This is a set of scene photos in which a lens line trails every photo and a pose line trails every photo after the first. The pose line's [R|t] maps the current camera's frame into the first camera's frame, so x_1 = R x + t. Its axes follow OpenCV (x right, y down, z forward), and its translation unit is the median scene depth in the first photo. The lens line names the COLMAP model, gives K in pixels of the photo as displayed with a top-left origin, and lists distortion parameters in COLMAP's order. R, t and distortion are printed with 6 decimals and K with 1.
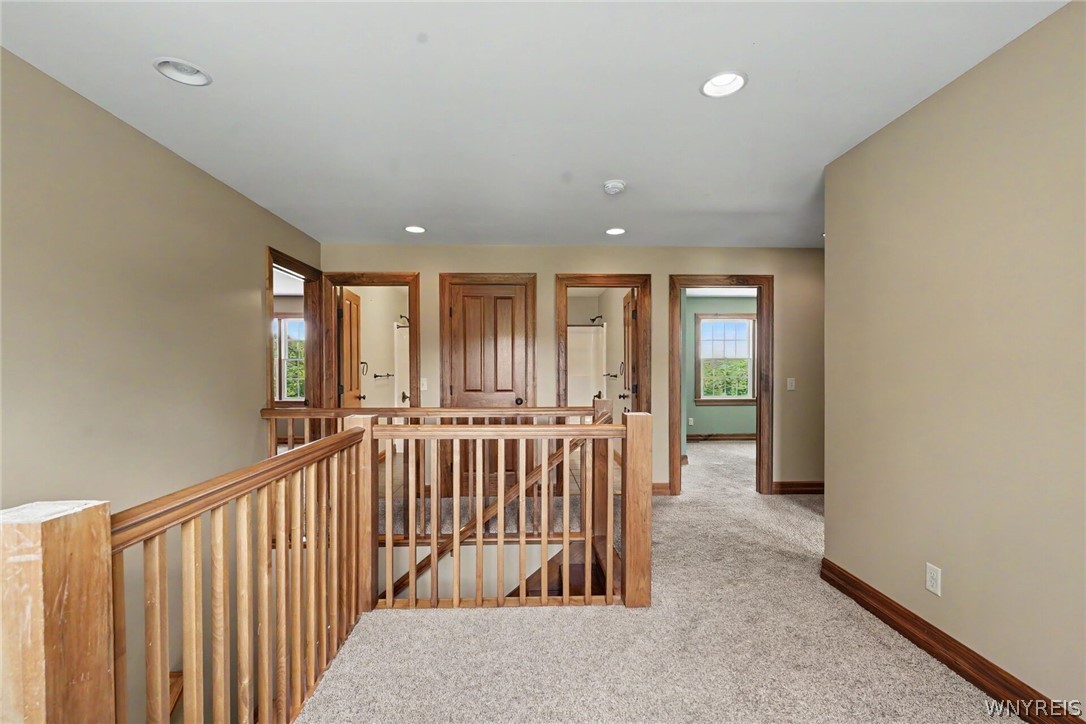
lens RADIAL K [[500.2, 0, 543.0], [0, 500.2, 362.0], [0, 0, 1]] dist [0.001281, 0.000013]
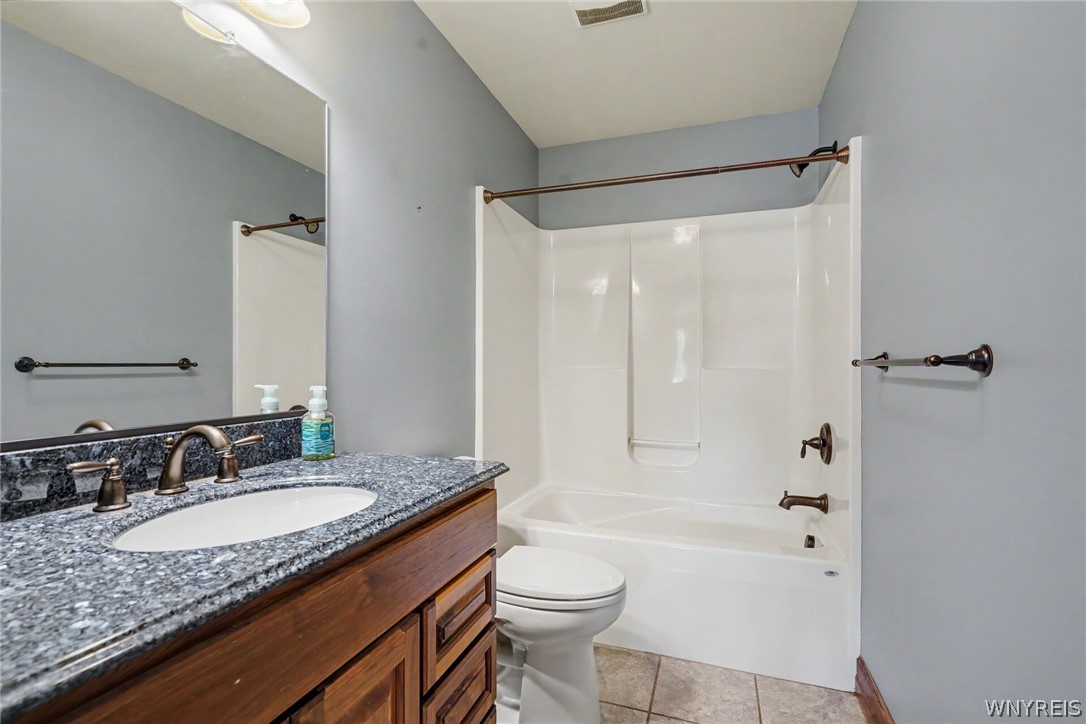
lens RADIAL K [[500.2, 0, 543.0], [0, 500.2, 362.0], [0, 0, 1]] dist [0.001281, 0.000013]
pose [[0.930895, 0.005386, -0.365246, 0.072954], [-0.003819, 0.999980, 0.005014, 0.025176], [0.365266, -0.003272, 0.930897, 0.723060]]
